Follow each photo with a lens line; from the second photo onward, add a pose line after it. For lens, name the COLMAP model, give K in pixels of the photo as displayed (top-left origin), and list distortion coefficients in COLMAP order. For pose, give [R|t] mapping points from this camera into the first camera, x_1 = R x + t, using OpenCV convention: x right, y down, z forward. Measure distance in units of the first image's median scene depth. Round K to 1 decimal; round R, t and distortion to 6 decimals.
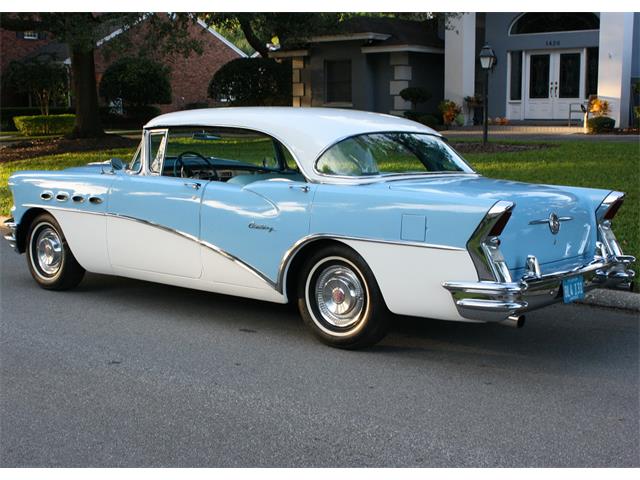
lens RADIAL K [[979.4, 0, 320.0], [0, 979.4, 240.0], [0, 0, 1]] dist [-0.061782, -0.065080]
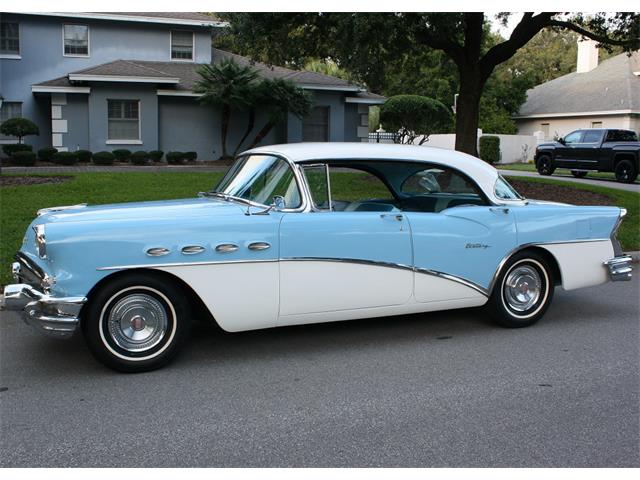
lens RADIAL K [[648.6, 0, 411.1], [0, 648.6, 254.5], [0, 0, 1]] dist [-0.125451, 0.055234]
pose [[0.424363, -0.134853, 0.895394, -0.714247], [0.103255, 0.989605, 0.100105, -0.079988], [-0.899586, 0.049973, 0.433876, 0.648032]]
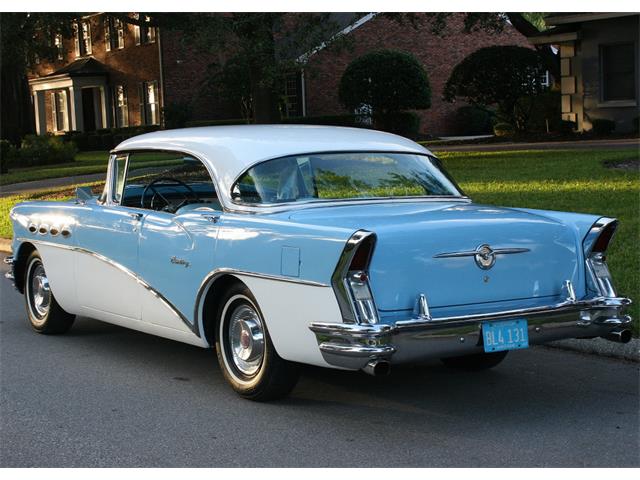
lens RADIAL K [[1336.8, 0, 320.0], [0, 1336.8, 240.0], [0, 0, 1]] dist [-0.024322, -0.293813]
pose [[0.950225, -0.007045, -0.311484, 0.396178], [-0.004074, 0.999378, -0.035034, 0.008153], [0.311537, 0.034560, 0.949605, -0.110697]]
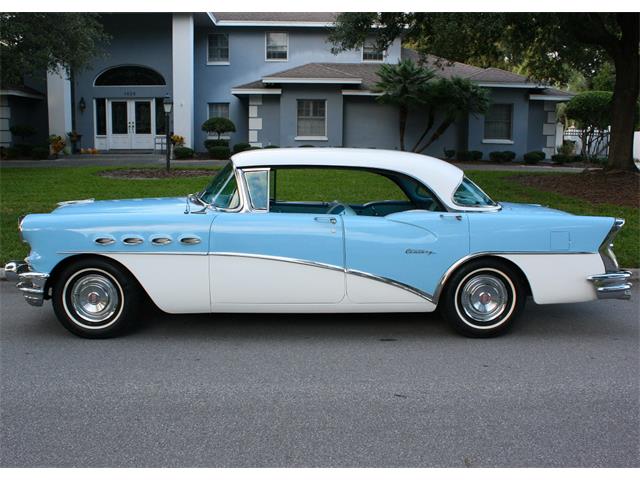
lens RADIAL K [[648.6, 0, 411.1], [0, 648.6, 254.5], [0, 0, 1]] dist [-0.125451, 0.055234]
pose [[0.713330, -0.106155, 0.692742, -0.548295], [0.074876, 0.994348, 0.075271, -0.062039], [-0.696817, -0.001823, 0.717247, 0.389620]]
